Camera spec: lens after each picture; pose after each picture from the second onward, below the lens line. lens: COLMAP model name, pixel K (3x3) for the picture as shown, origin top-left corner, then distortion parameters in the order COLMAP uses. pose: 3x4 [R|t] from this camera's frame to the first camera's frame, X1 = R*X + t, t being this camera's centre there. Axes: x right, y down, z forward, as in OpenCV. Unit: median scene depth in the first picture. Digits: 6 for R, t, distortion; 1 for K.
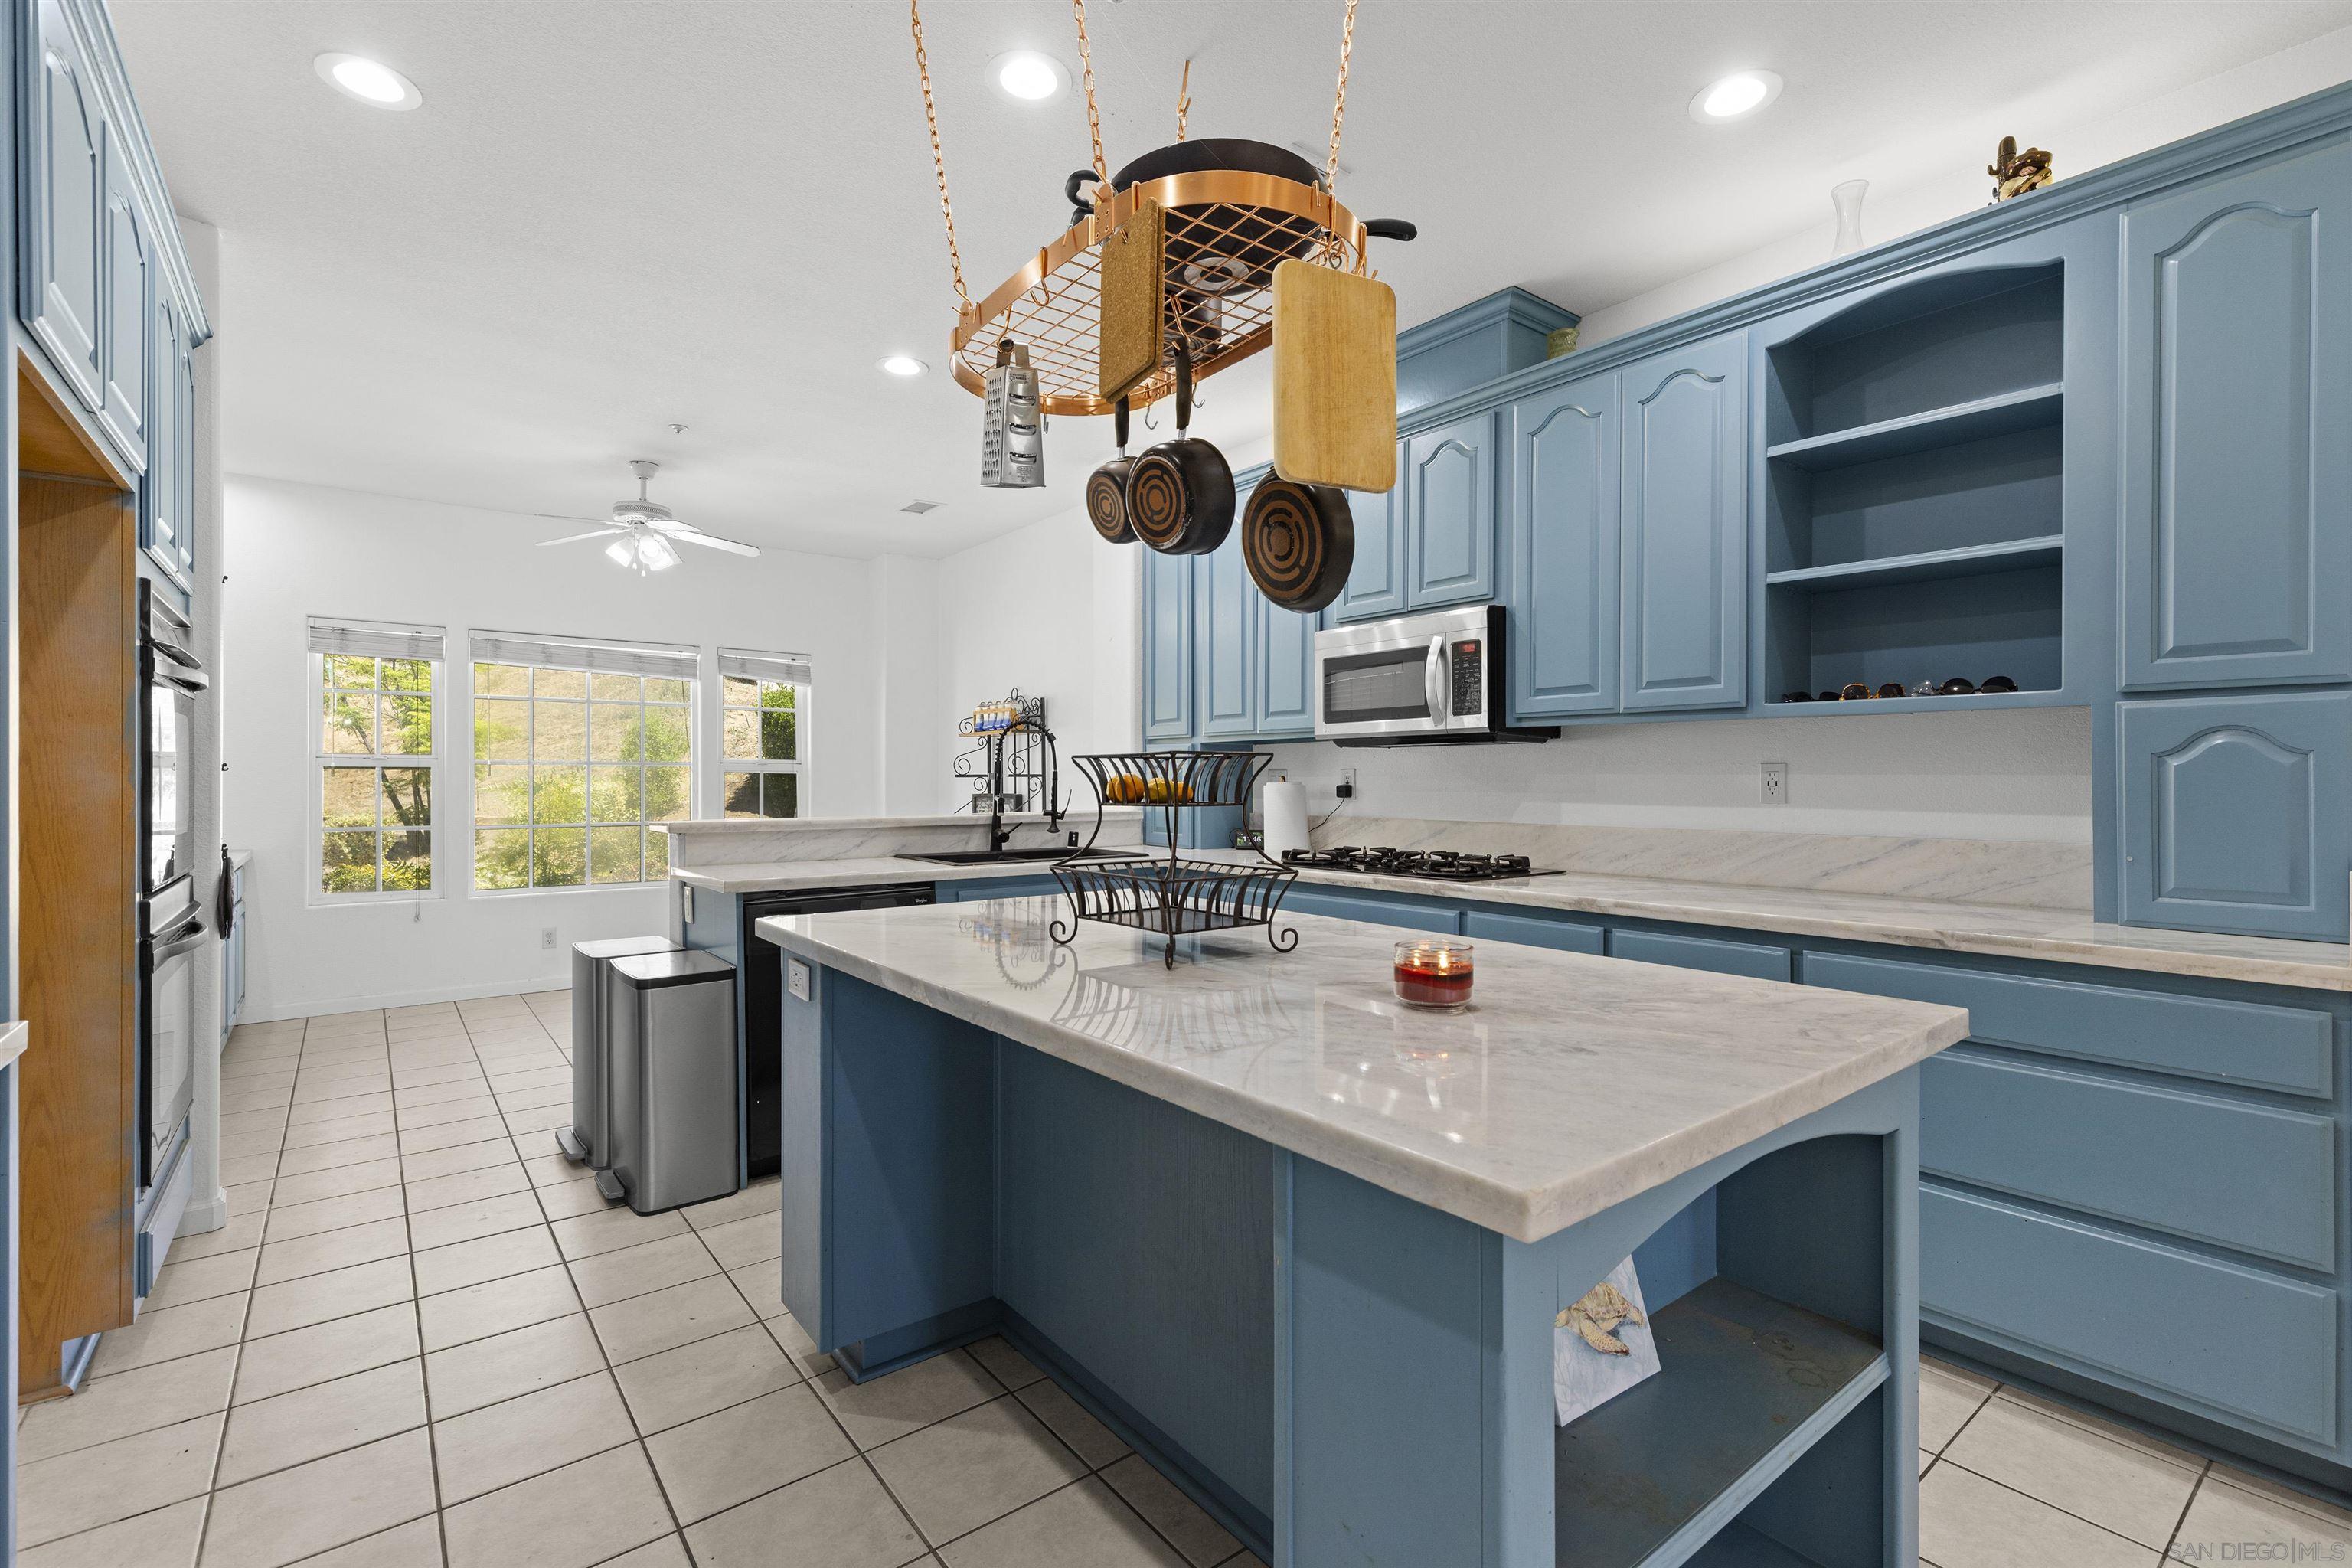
lens RADIAL K [[1051.6, 0, 1192.3], [0, 1051.6, 783.9], [0, 0, 1]] dist [0.001939, 0.000228]
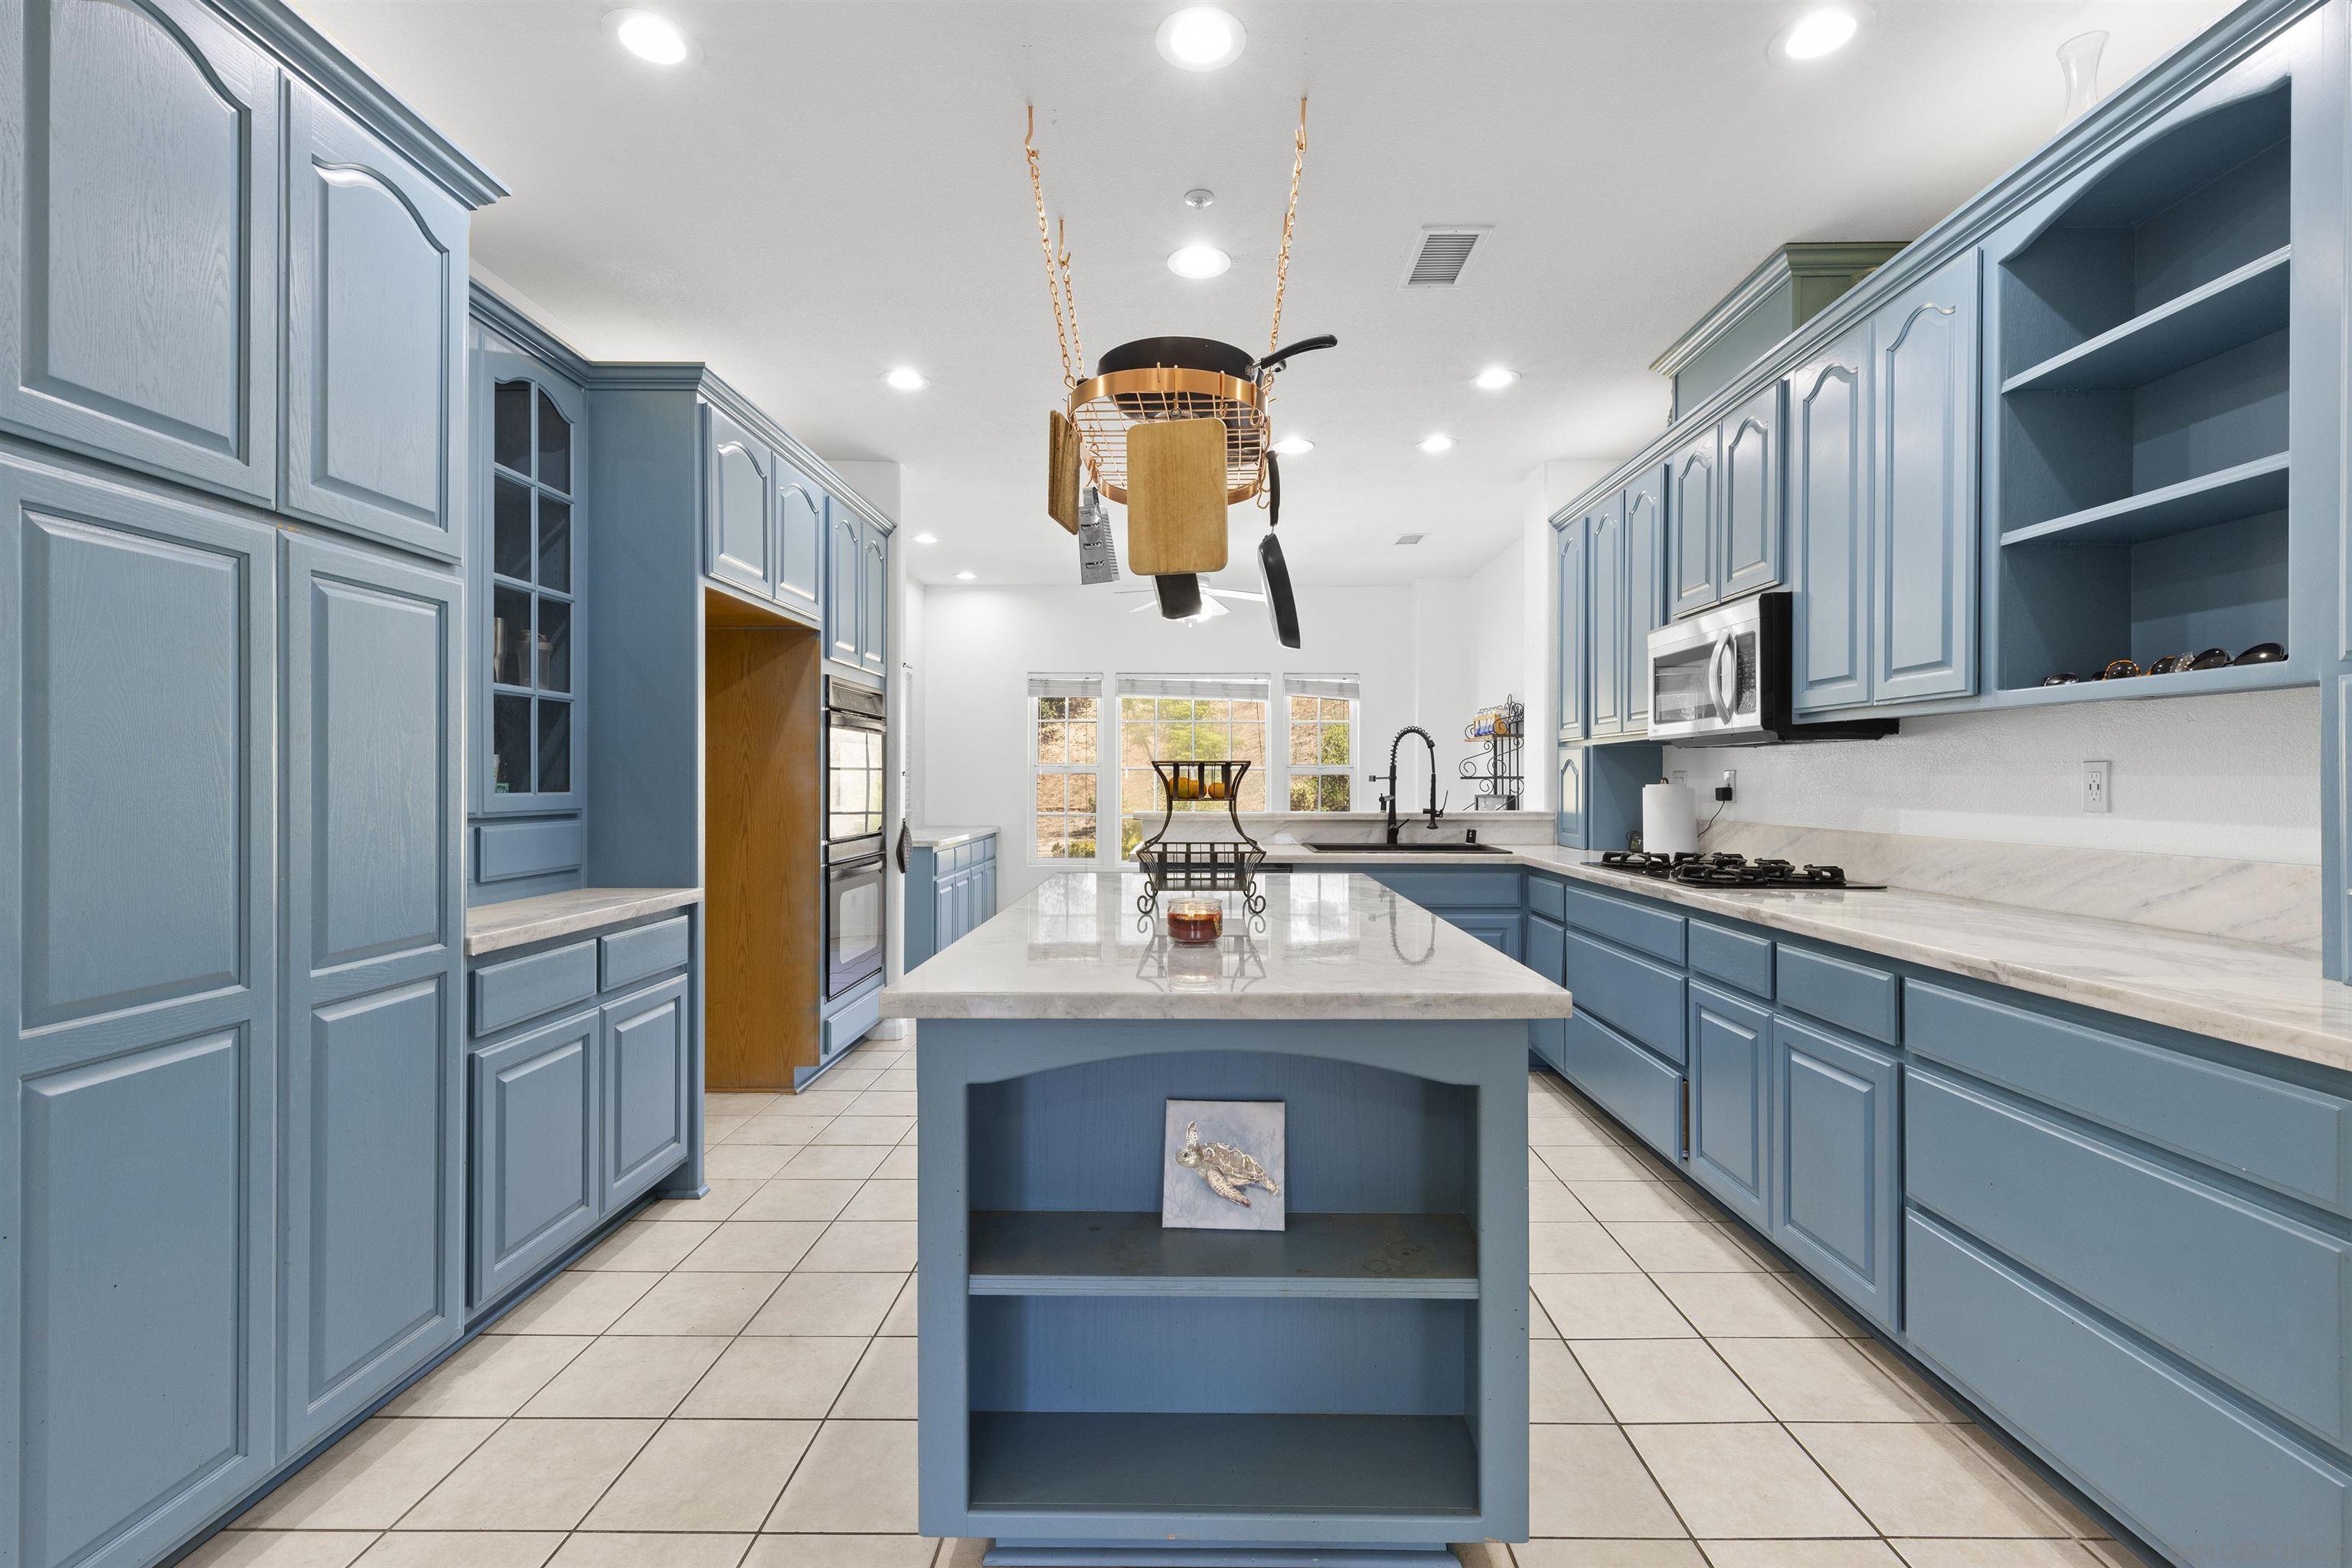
lens RADIAL K [[1051.6, 0, 1188.0], [0, 1051.6, 784.5], [0, 0, 1]] dist [0.001939, 0.000228]
pose [[0.776139, 0.002545, -0.630556, 0.471650], [-0.003360, 0.999994, -0.000100, 0.000314], [0.630553, 0.002196, 0.776143, -0.038076]]
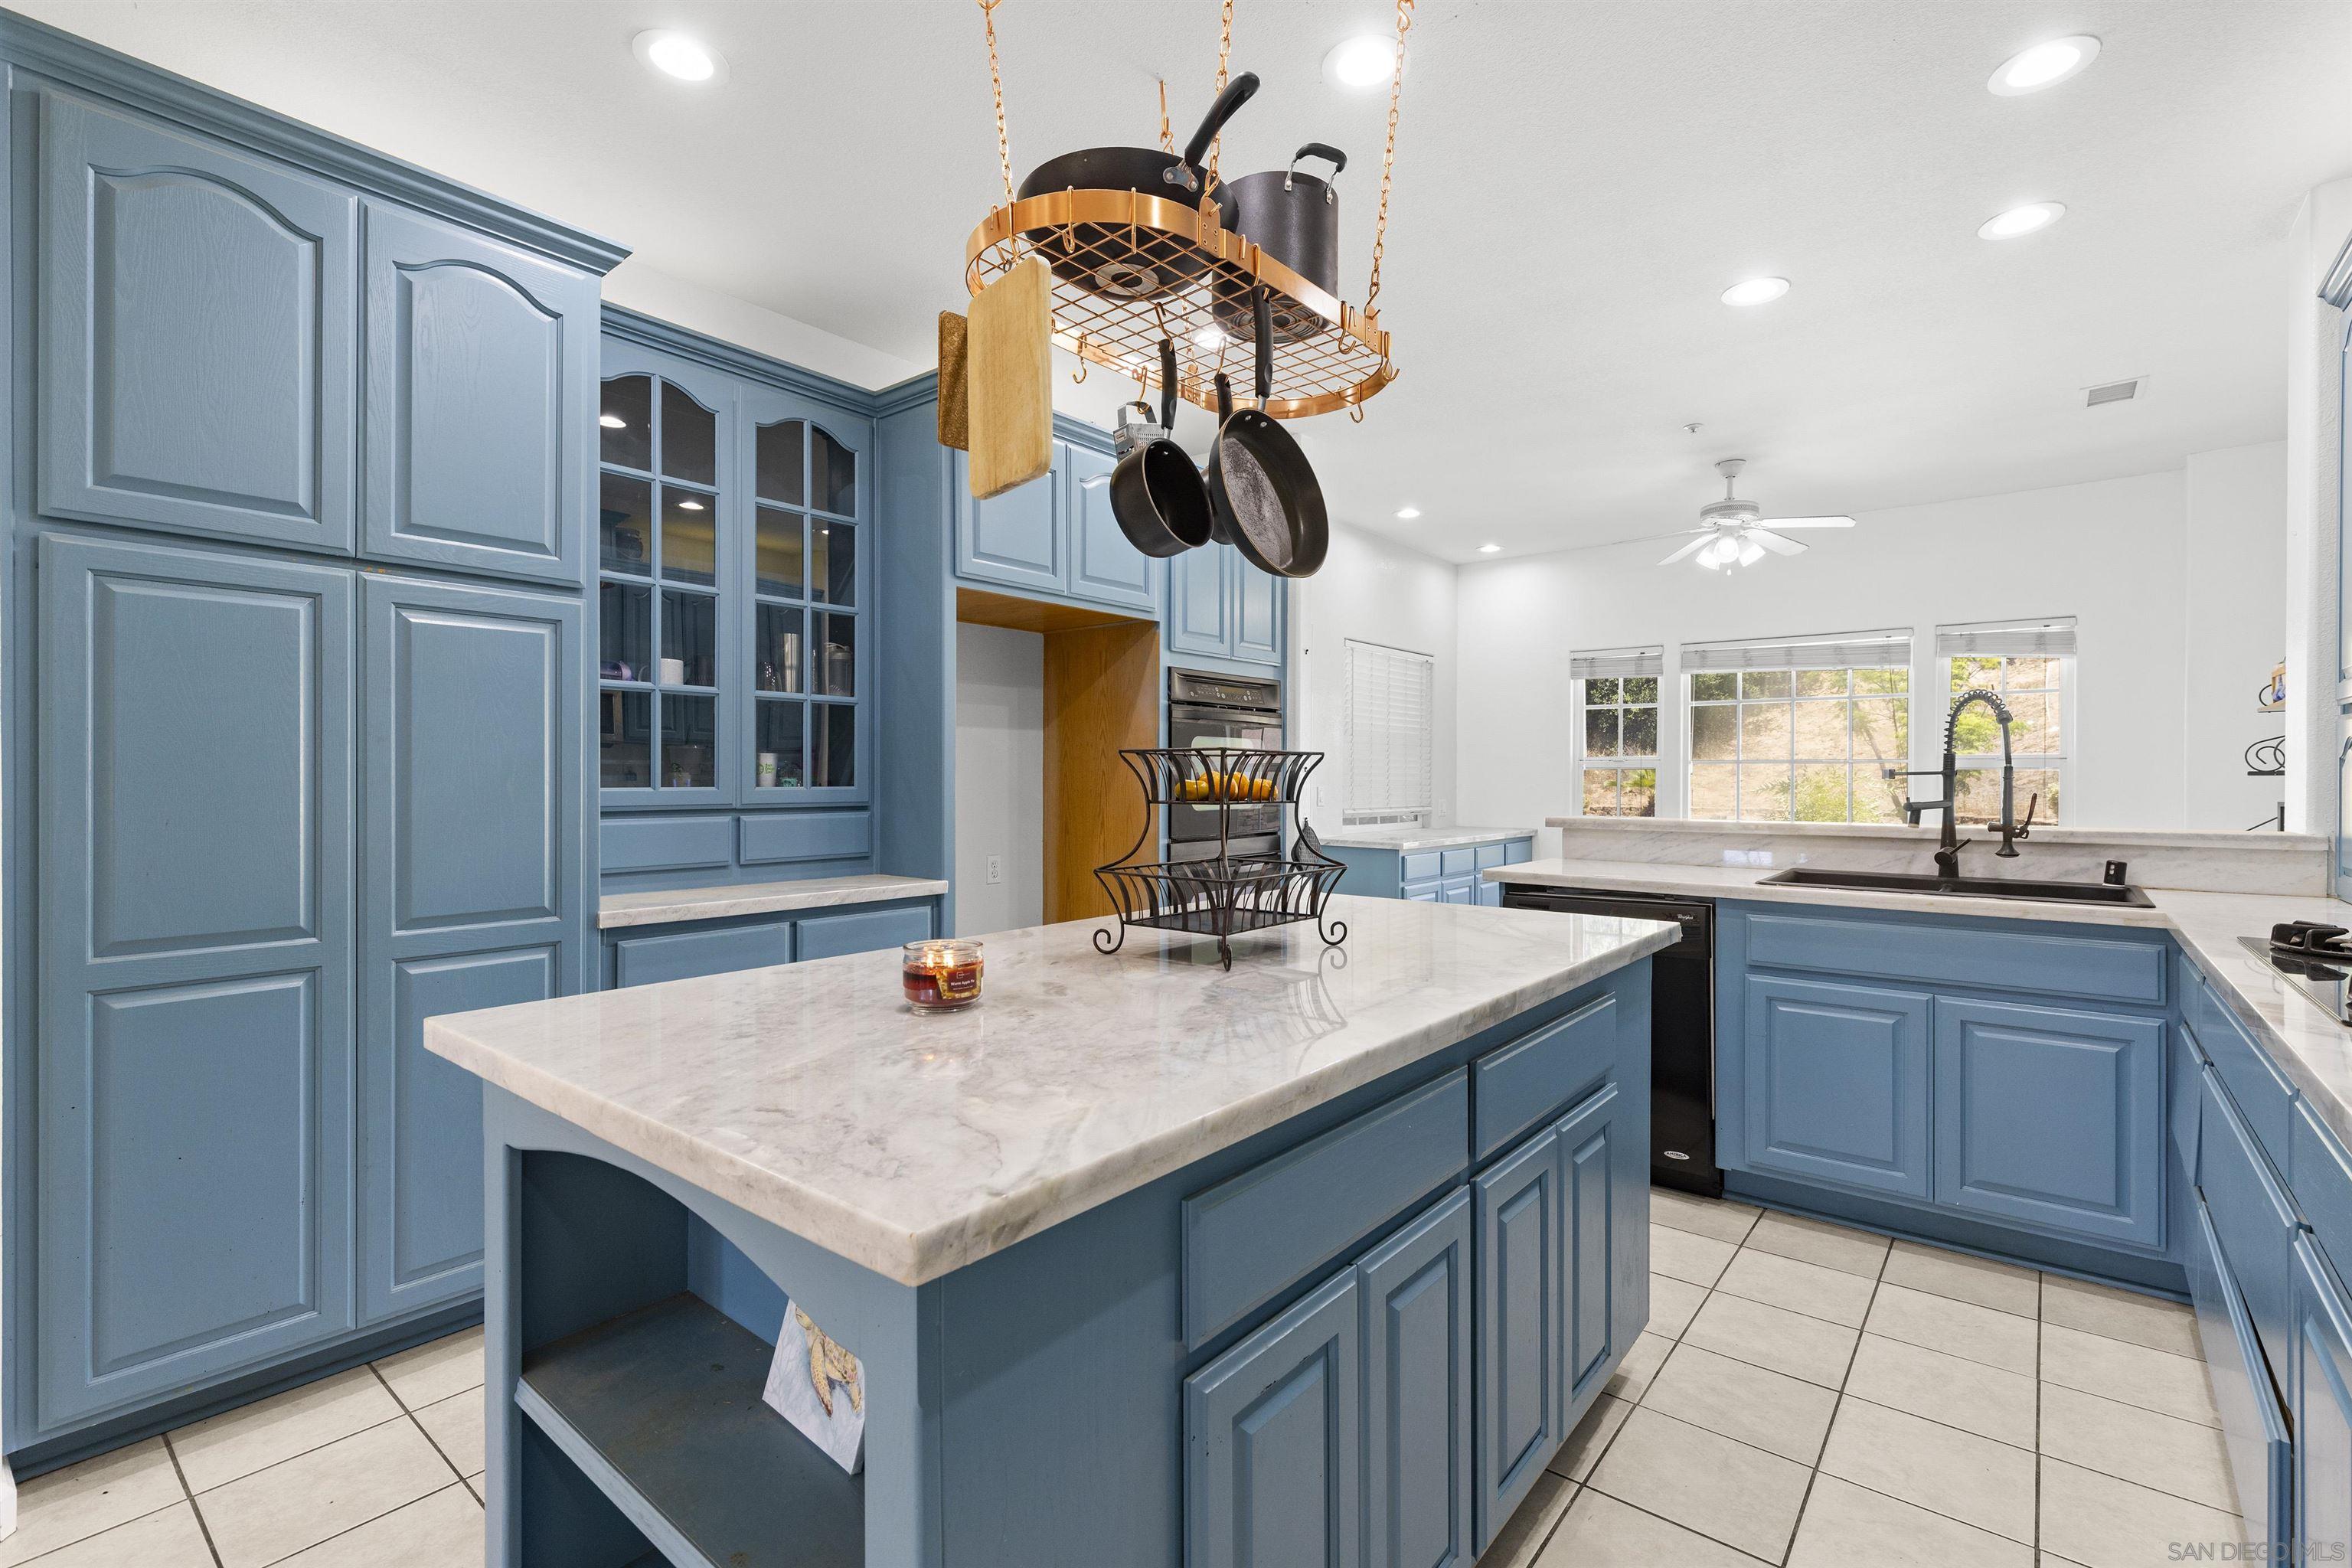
lens RADIAL K [[1051.6, 0, 1185.7], [0, 1051.6, 780.9], [0, 0, 1]] dist [0.001939, 0.000228]
pose [[0.212947, 0.004141, -0.977055, 0.530955], [-0.006178, 0.999977, 0.002892, -0.001658], [0.977044, 0.005421, 0.212967, 0.432679]]
